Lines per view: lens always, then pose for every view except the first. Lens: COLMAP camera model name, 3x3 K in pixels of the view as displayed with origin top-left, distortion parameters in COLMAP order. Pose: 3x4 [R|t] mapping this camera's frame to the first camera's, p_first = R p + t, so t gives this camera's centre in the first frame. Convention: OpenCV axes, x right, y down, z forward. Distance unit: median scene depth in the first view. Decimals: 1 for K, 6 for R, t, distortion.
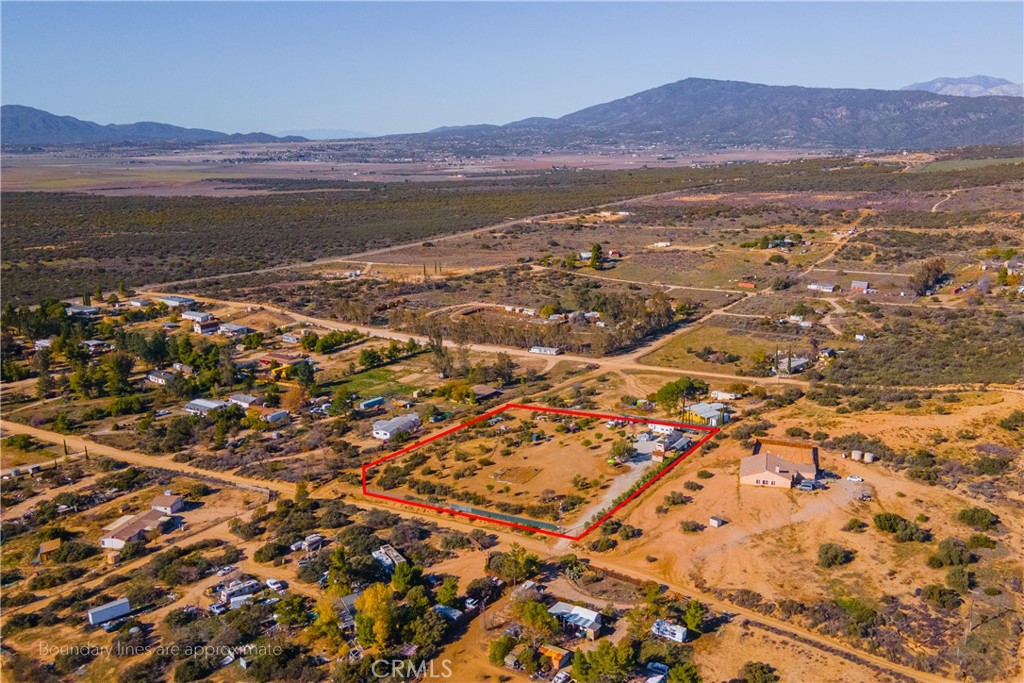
lens RADIAL K [[859.8, 0, 512.0], [0, 859.8, 341.5], [0, 0, 1]] dist [0.030394, -0.005044]
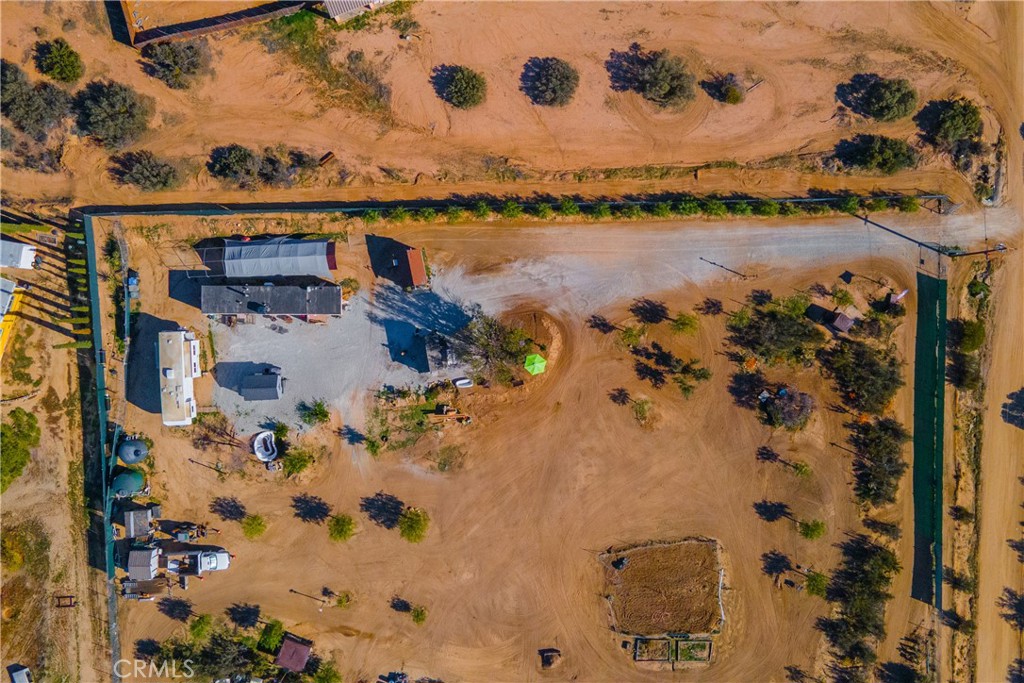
lens RADIAL K [[859.8, 0, 512.0], [0, 859.8, 341.5], [0, 0, 1]] dist [0.030394, -0.005044]
pose [[-0.570838, -0.820841, -0.019081, 0.115444], [0.191728, -0.155859, 0.968993, -0.164650], [-0.798363, 0.549480, 0.246349, 0.833187]]
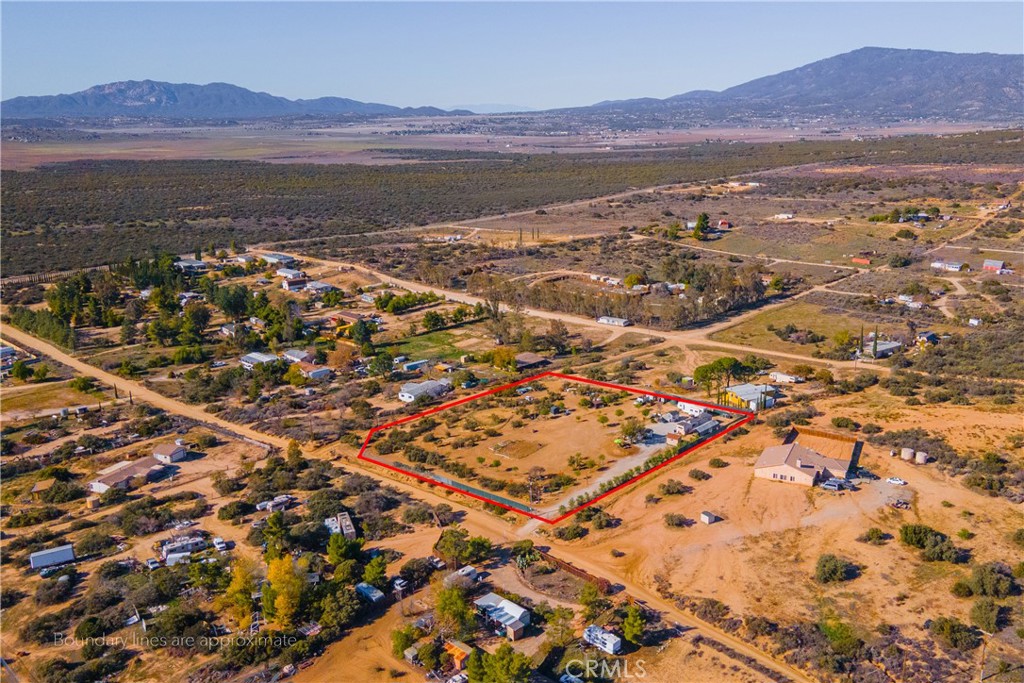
lens RADIAL K [[850.0, 0, 512.0], [0, 850.0, 341.5], [0, 0, 1]] dist [0.032176, 0.001029]
pose [[0.984127, 0.049343, -0.170468, 0.138742], [-0.043884, 0.998400, 0.035647, 0.007027], [0.171954, -0.027600, 0.984718, 0.094053]]
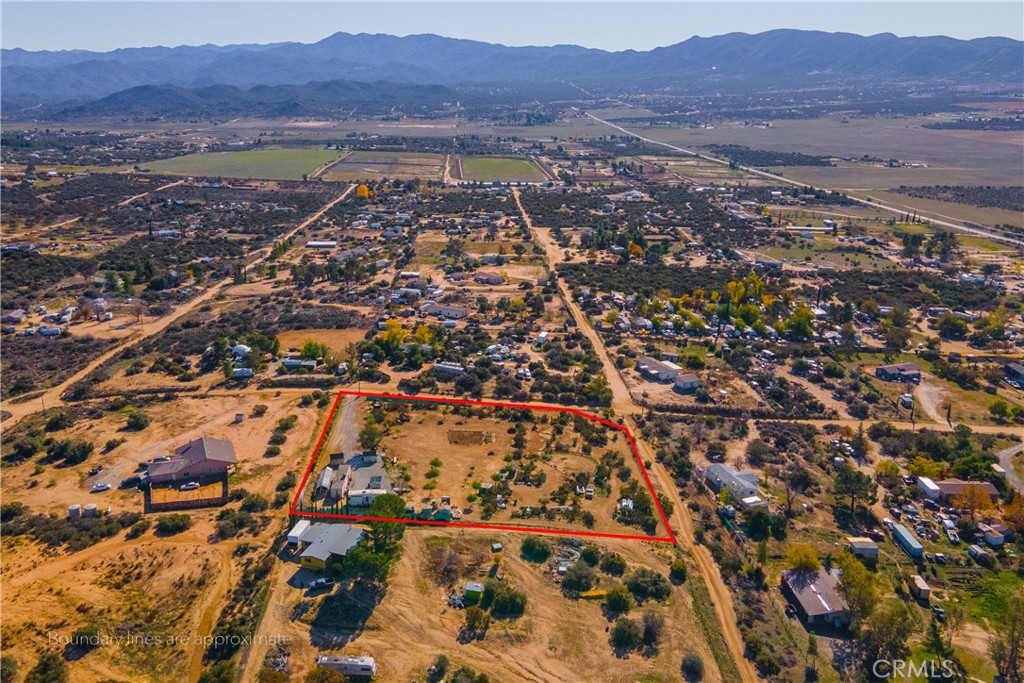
lens RADIAL K [[860.8, 0, 499.9], [0, 860.8, 344.1], [0, 0, 1]] dist [0.027134, 0.009020]
pose [[-0.808334, 0.171504, -0.563189, 0.445464], [-0.147127, 0.867425, 0.475319, -0.356486], [0.570044, 0.467076, -0.675936, 1.474862]]
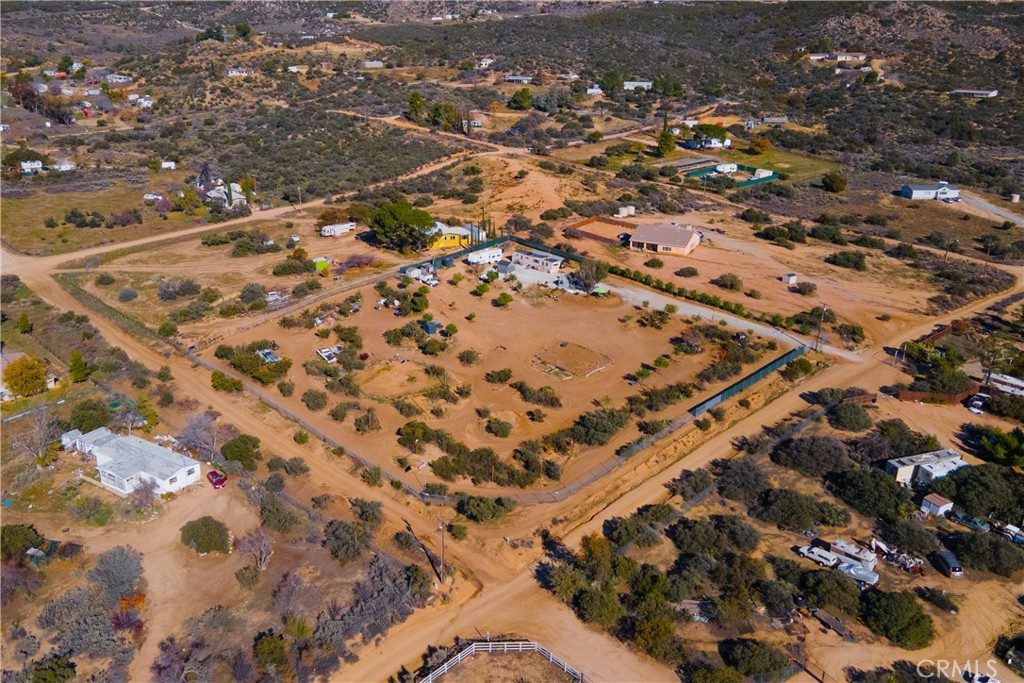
lens RADIAL K [[924.3, 0, 512.0], [0, 924.3, 341.5], [0, 0, 1]] dist [0.008139, 0.001162]
pose [[0.198181, -0.329166, 0.923241, -0.548737], [0.221714, 0.932564, 0.284897, -0.049075], [-0.954760, 0.148235, 0.257798, 0.798689]]
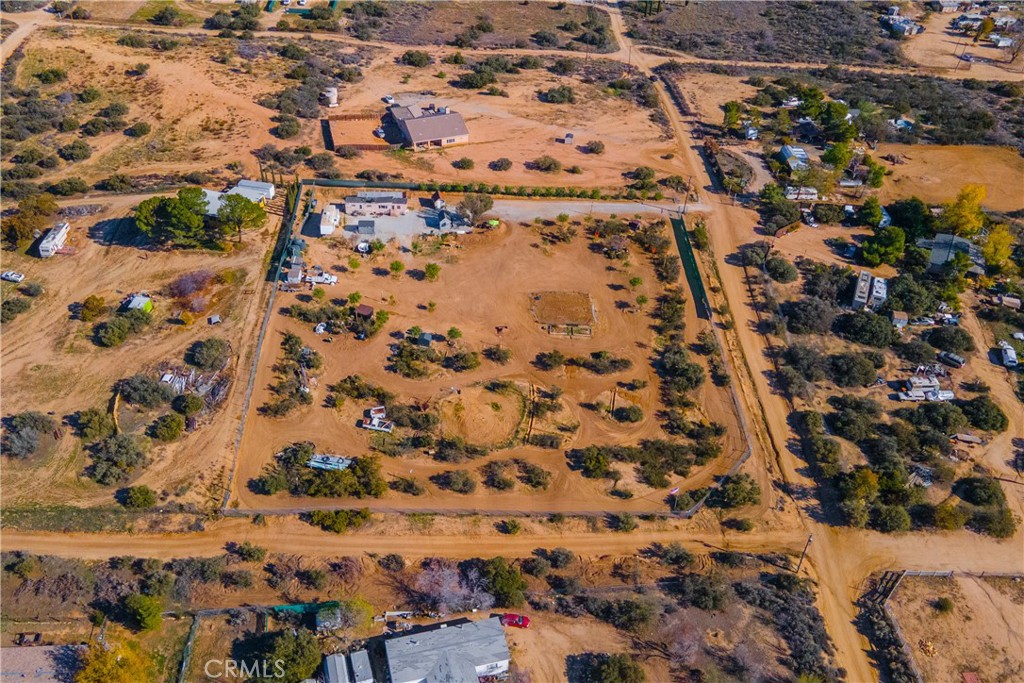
lens RADIAL K [[859.8, 0, 512.0], [0, 859.8, 341.5], [0, 0, 1]] dist [0.030394, -0.005044]
pose [[-0.579843, -0.519854, 0.627322, -0.357941], [0.184996, 0.665856, 0.722781, -0.278728], [-0.793447, 0.535152, -0.289921, 1.126852]]
